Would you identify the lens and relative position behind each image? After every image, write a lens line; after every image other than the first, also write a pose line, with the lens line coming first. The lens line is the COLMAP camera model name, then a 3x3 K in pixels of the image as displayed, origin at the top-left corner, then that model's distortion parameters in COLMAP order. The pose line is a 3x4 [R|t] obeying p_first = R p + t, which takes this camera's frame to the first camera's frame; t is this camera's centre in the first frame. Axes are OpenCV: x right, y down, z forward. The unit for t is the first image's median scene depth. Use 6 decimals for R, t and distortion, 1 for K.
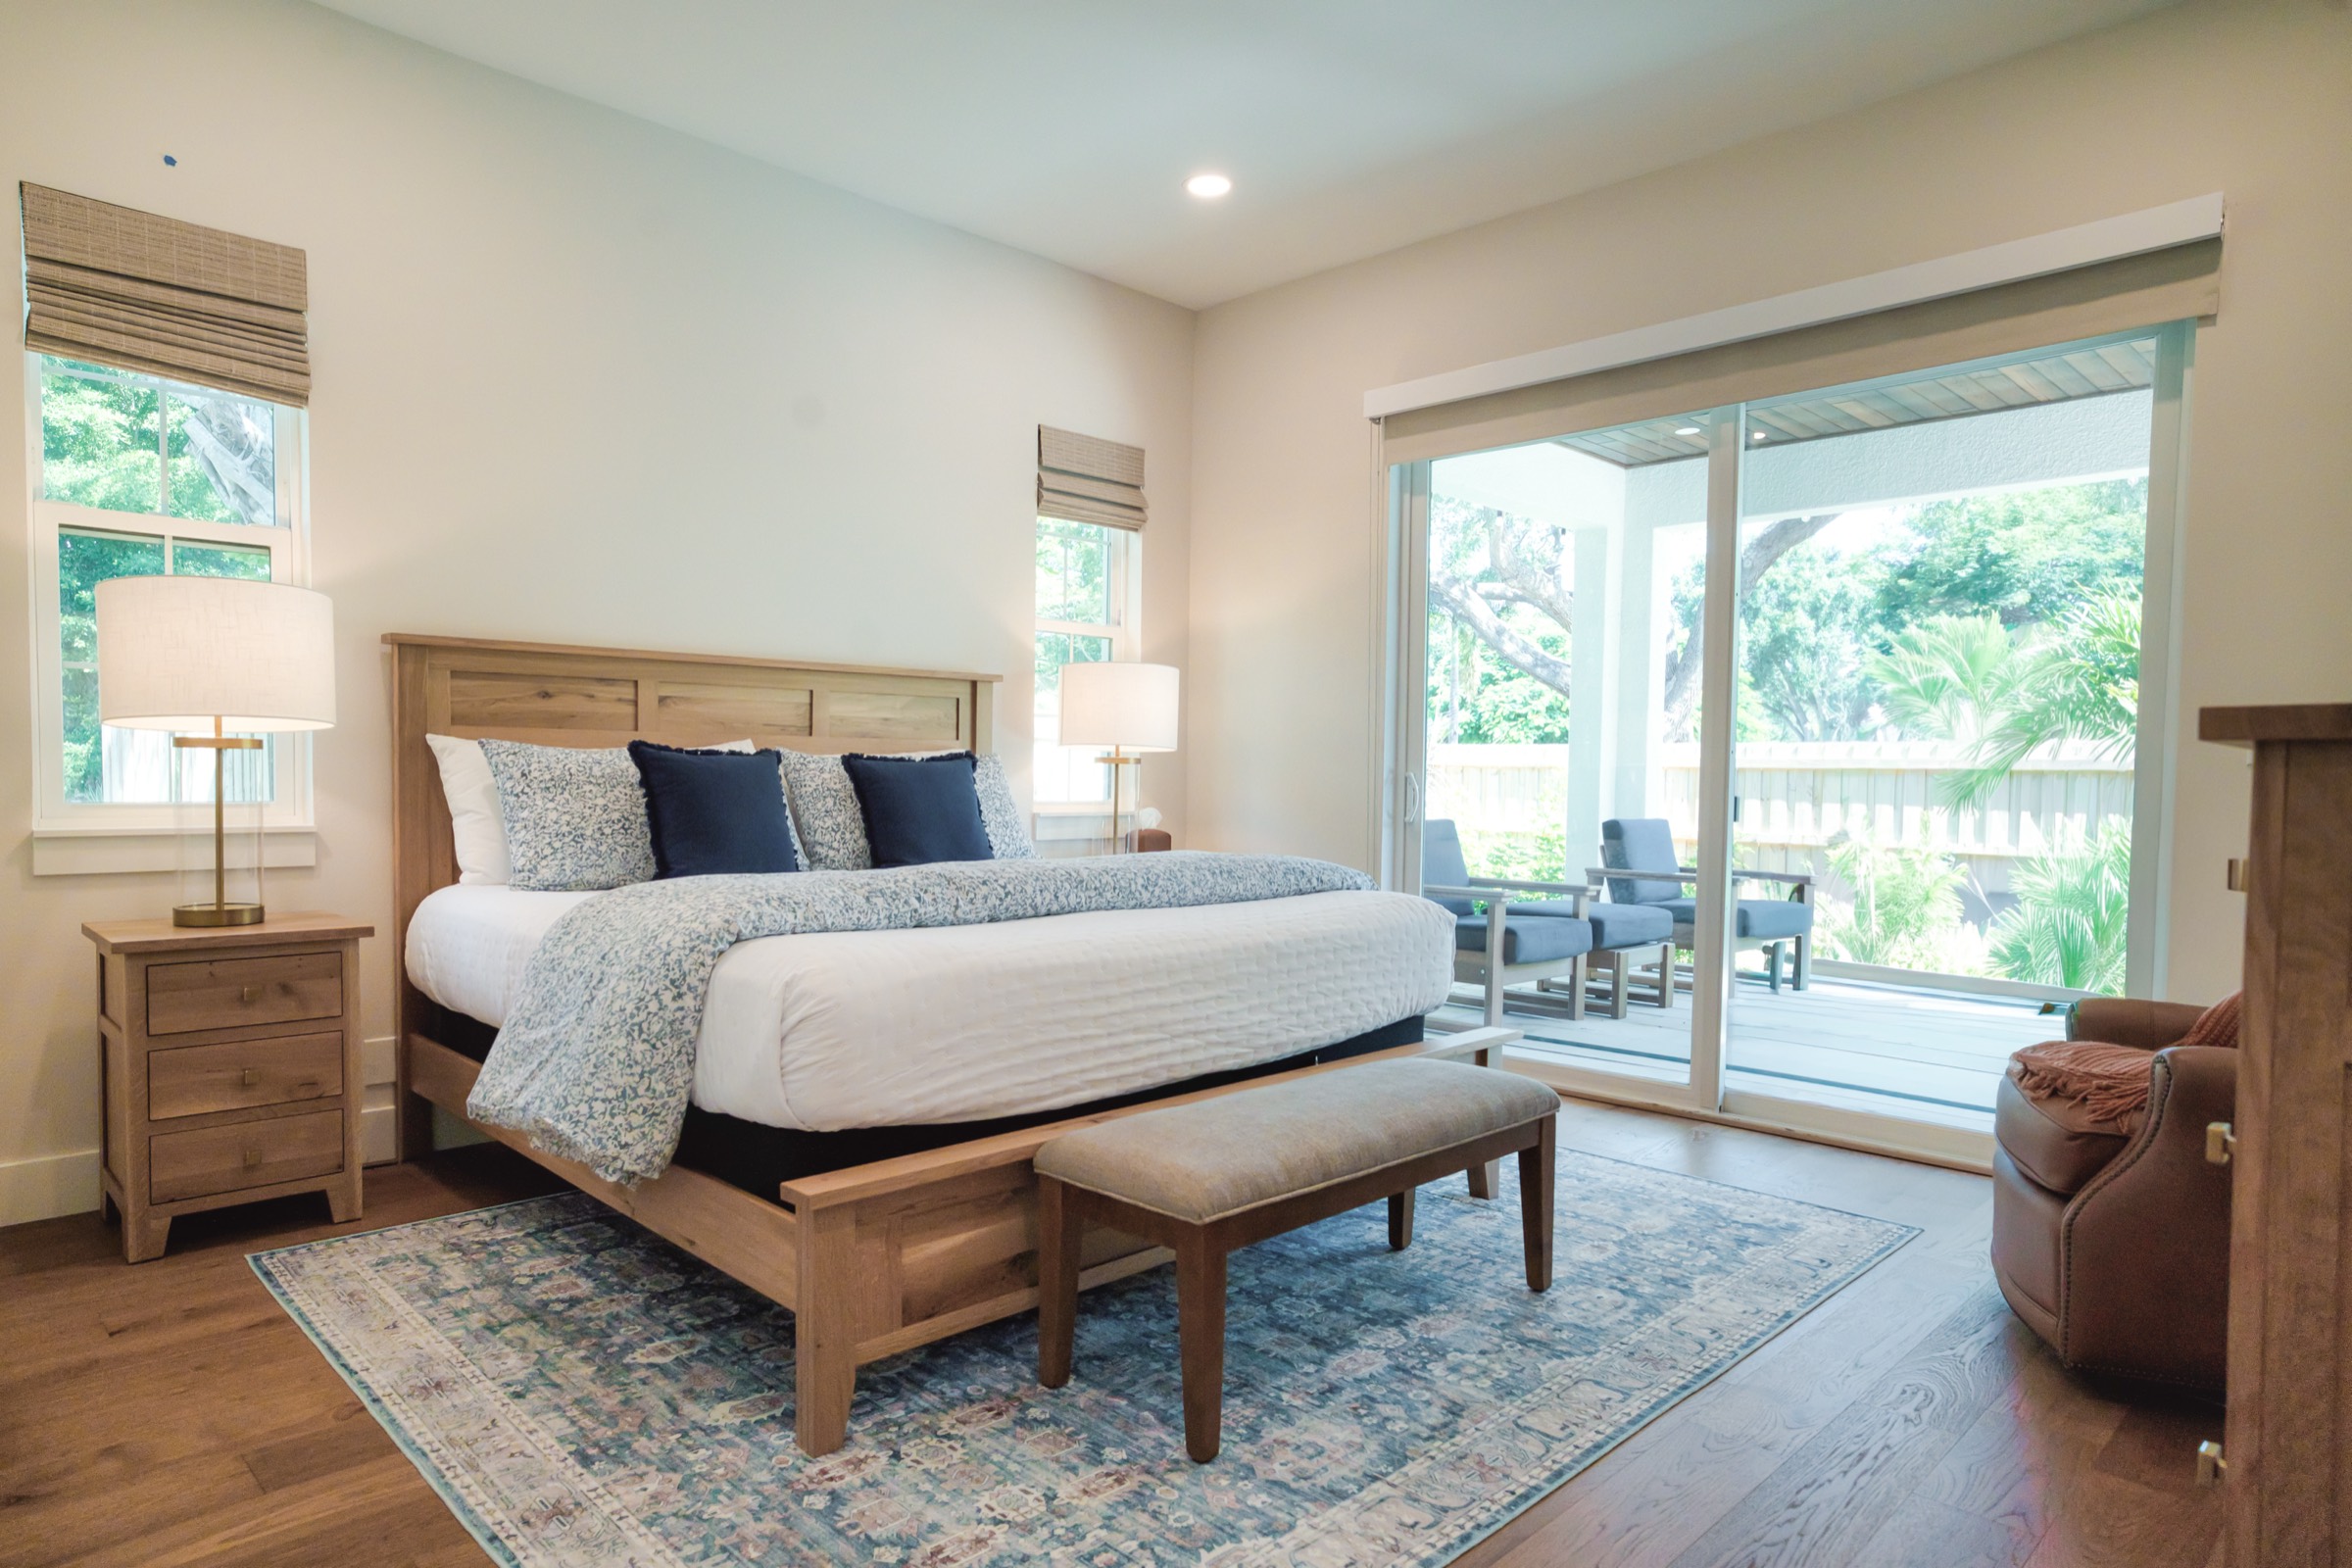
lens RADIAL K [[1663.2, 0, 1175.9], [0, 1663.2, 854.8], [0, 0, 1]] dist [-0.076131, 0.092562]
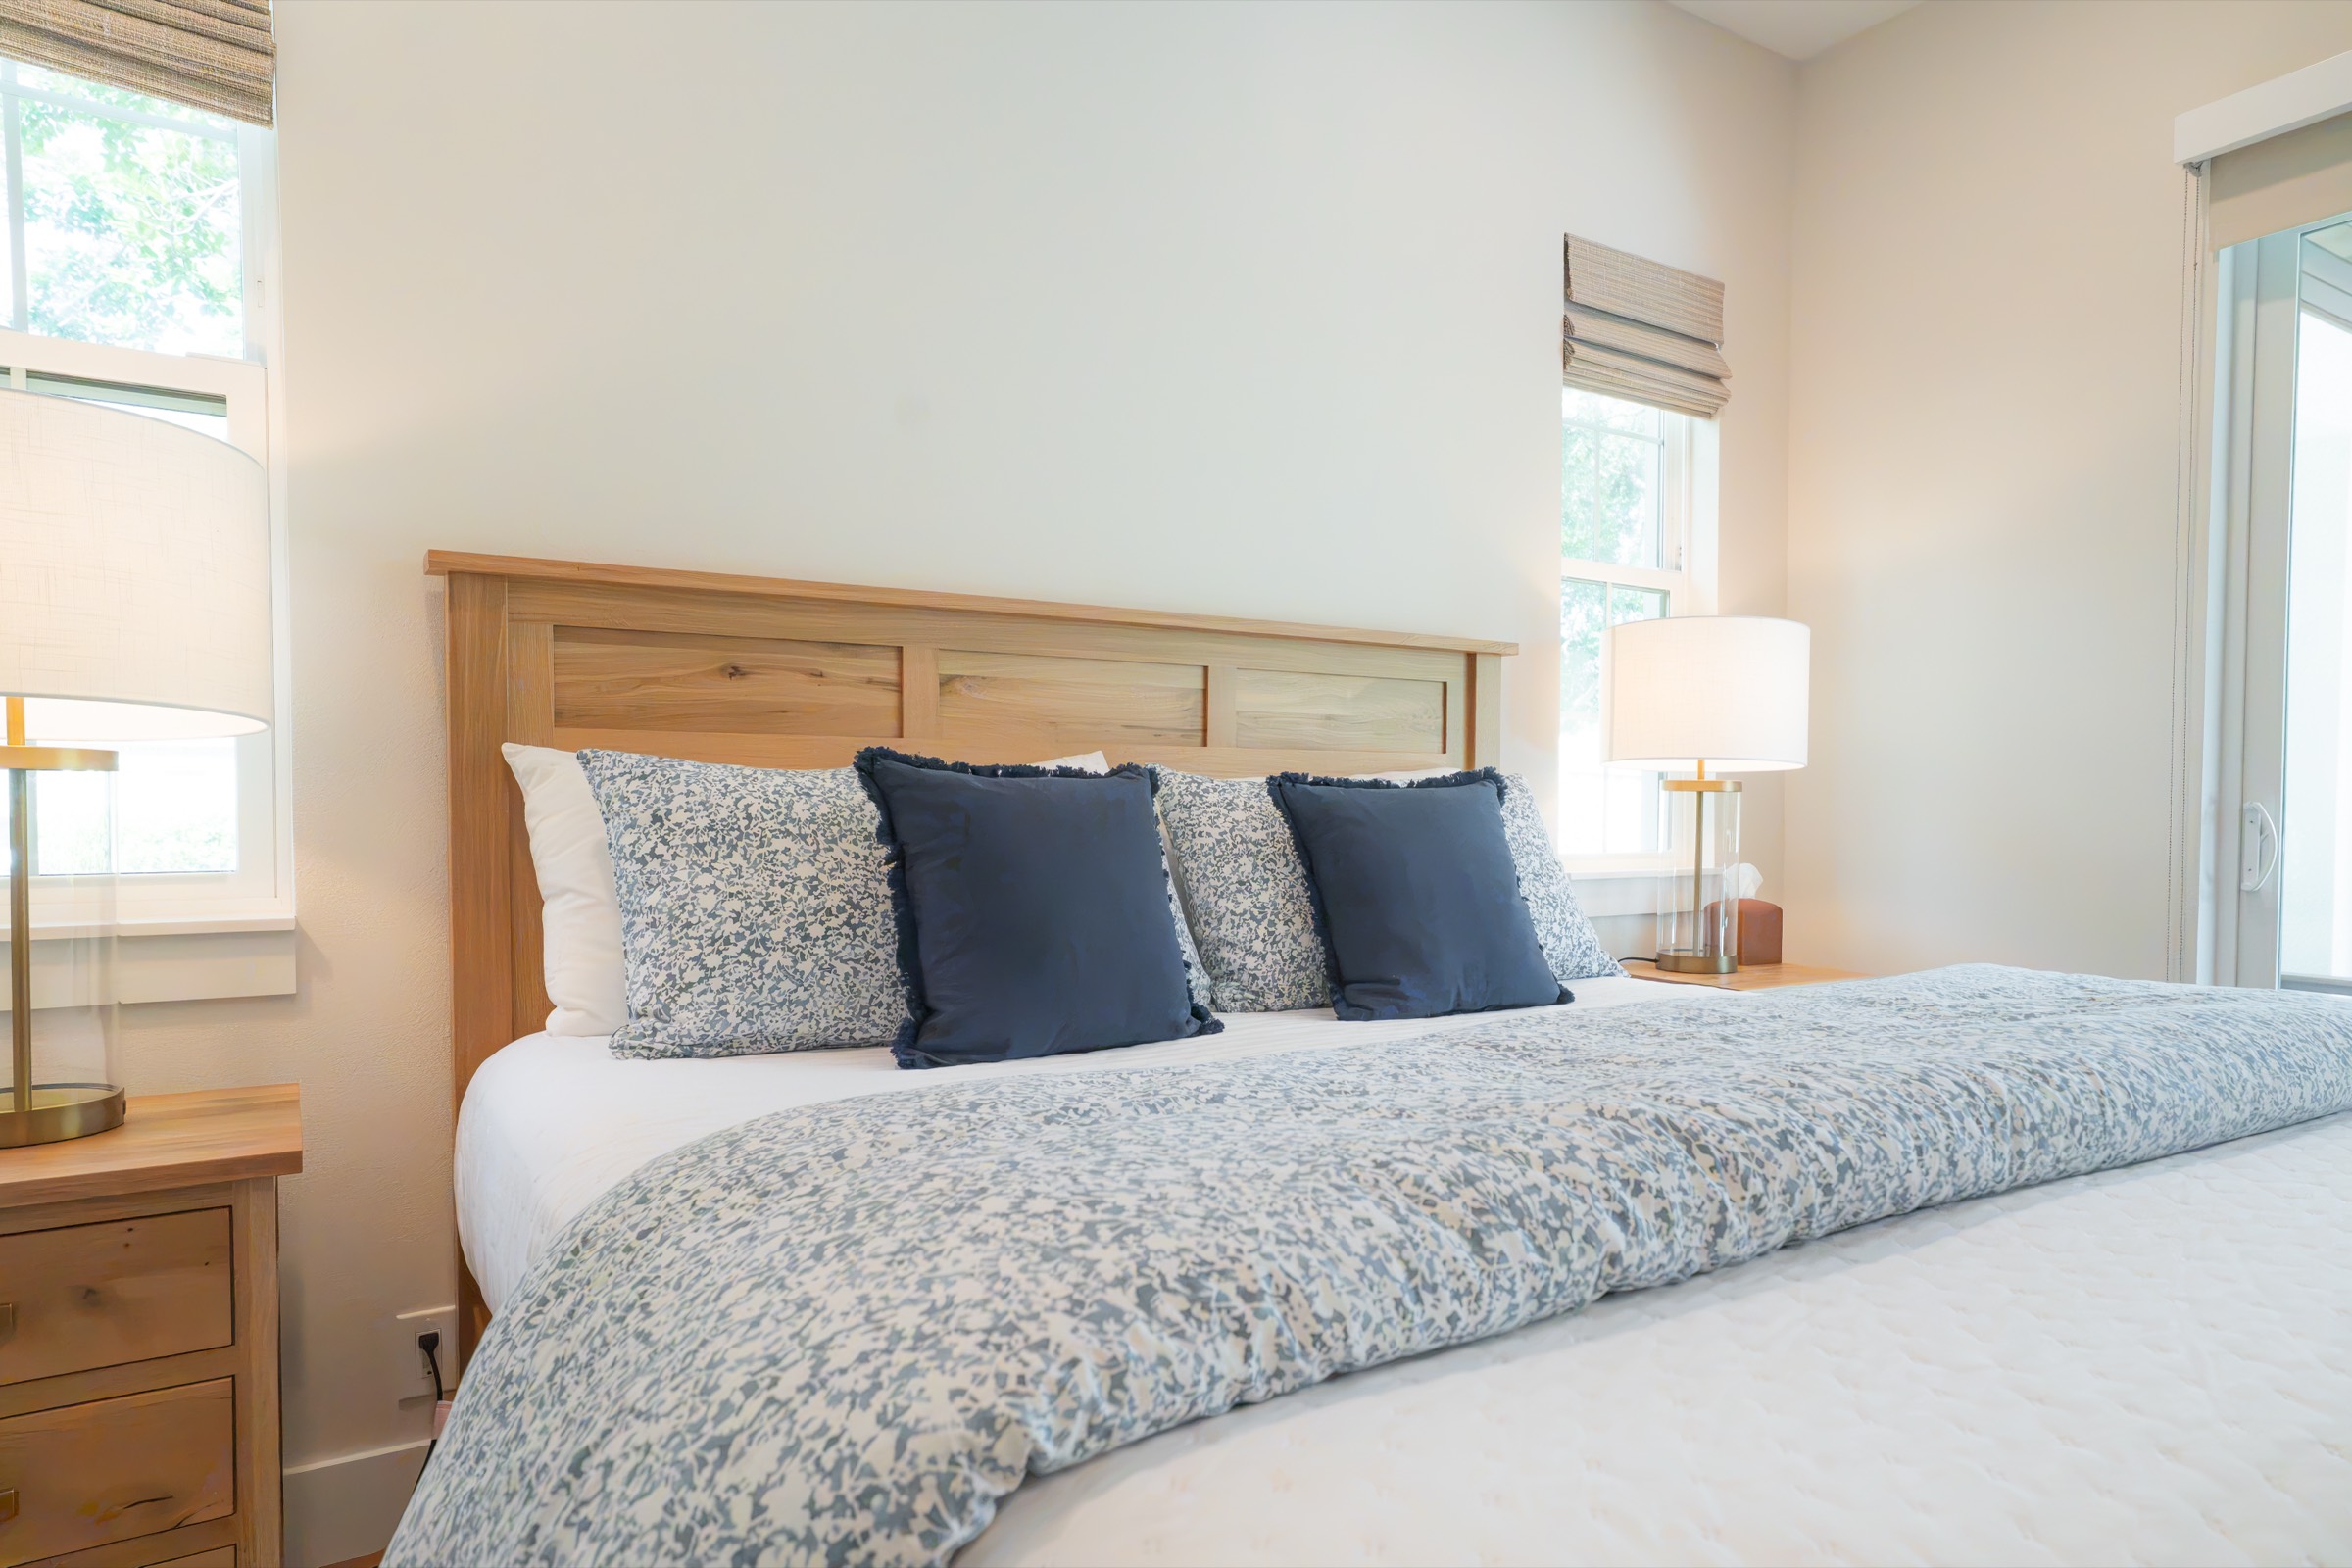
lens RADIAL K [[1663.2, 0, 1175.9], [0, 1663.2, 854.8], [0, 0, 1]] dist [-0.076131, 0.092562]
pose [[0.977652, -0.003553, -0.210198, -0.124554], [-0.000936, 0.999774, -0.021254, -0.024823], [0.210226, 0.020976, 0.977428, 0.496680]]
